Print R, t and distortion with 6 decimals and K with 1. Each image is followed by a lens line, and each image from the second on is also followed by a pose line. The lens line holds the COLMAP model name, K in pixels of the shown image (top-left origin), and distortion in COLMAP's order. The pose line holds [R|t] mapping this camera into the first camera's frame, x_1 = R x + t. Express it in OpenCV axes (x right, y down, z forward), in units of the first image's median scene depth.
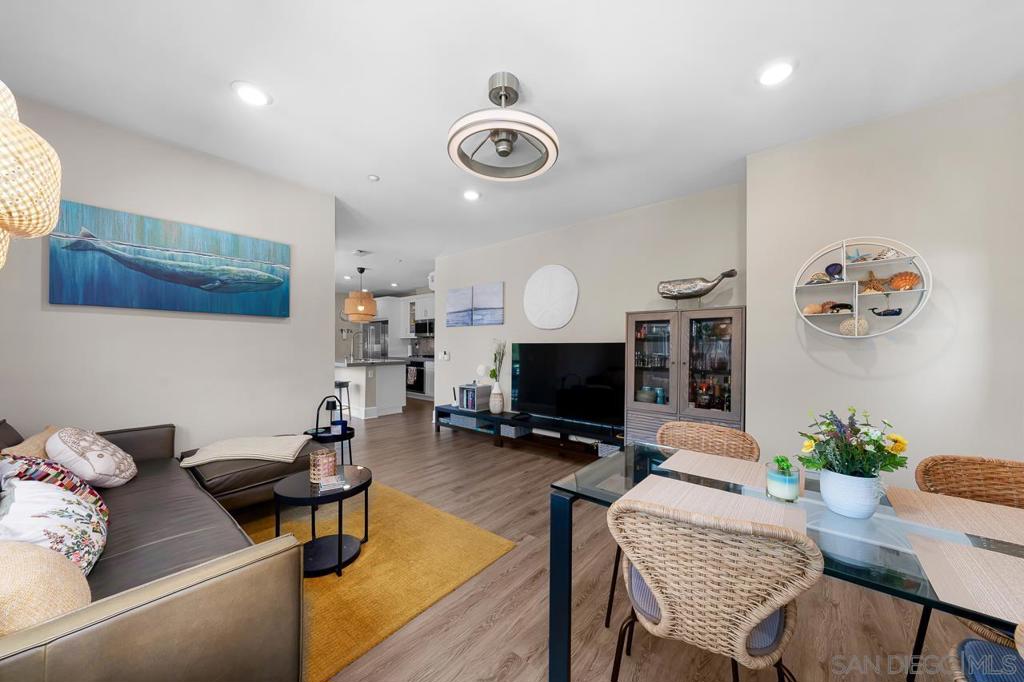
lens RADIAL K [[357.2, 0, 514.1], [0, 357.2, 346.9], [0, 0, 1]] dist [-0.000899, 0.000065]
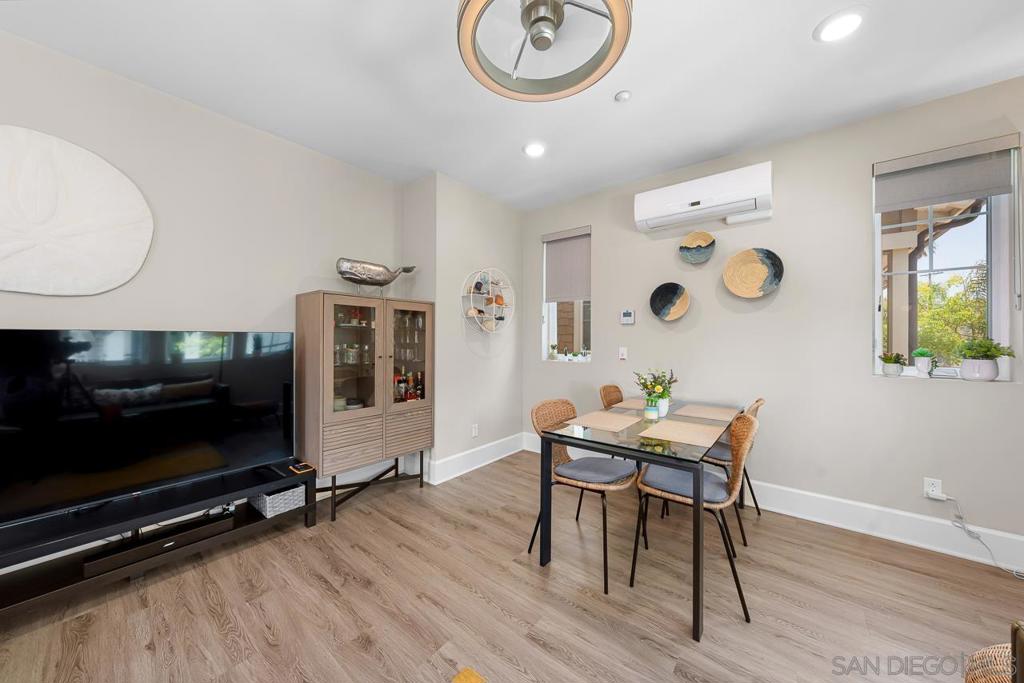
lens RADIAL K [[357.2, 0, 507.8], [0, 357.2, 337.5], [0, 0, 1]] dist [-0.000899, 0.000065]
pose [[-0.019243, -0.005976, 0.999797, -0.465110], [-0.006030, 0.999965, 0.005861, -0.011505], [-0.999797, -0.005916, -0.019278, 0.733348]]
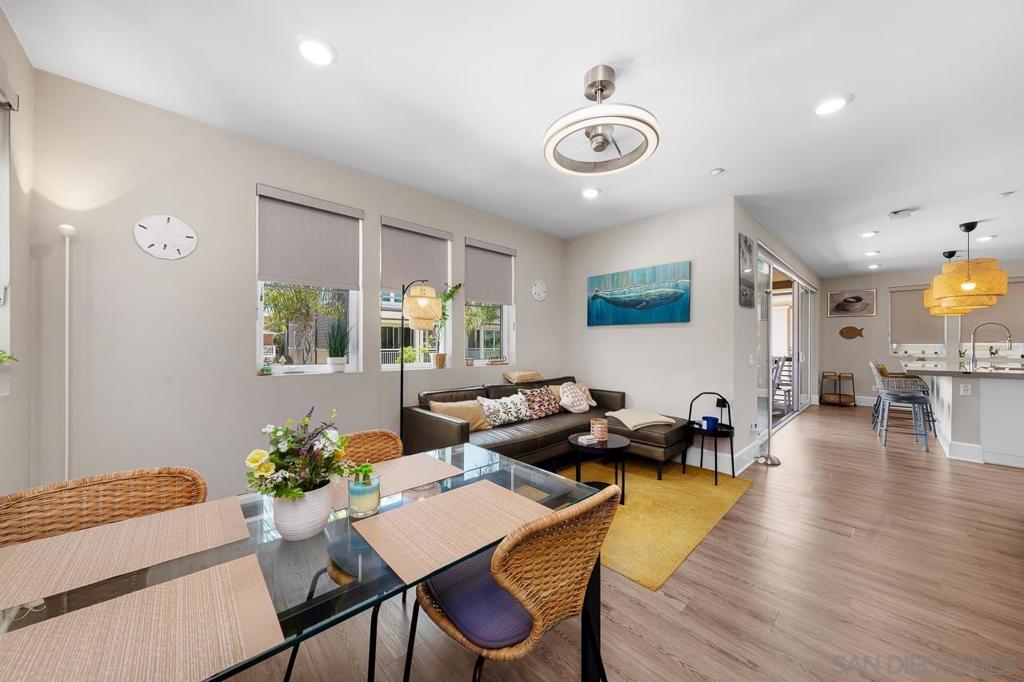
lens RADIAL K [[357.2, 0, 517.1], [0, 357.2, 342.6], [0, 0, 1]] dist [-0.000899, 0.000065]
pose [[-0.123143, -0.008540, -0.992352, 0.662205], [-0.001335, 0.999963, -0.008440, -0.001791], [0.992388, 0.000285, -0.123150, 0.611046]]
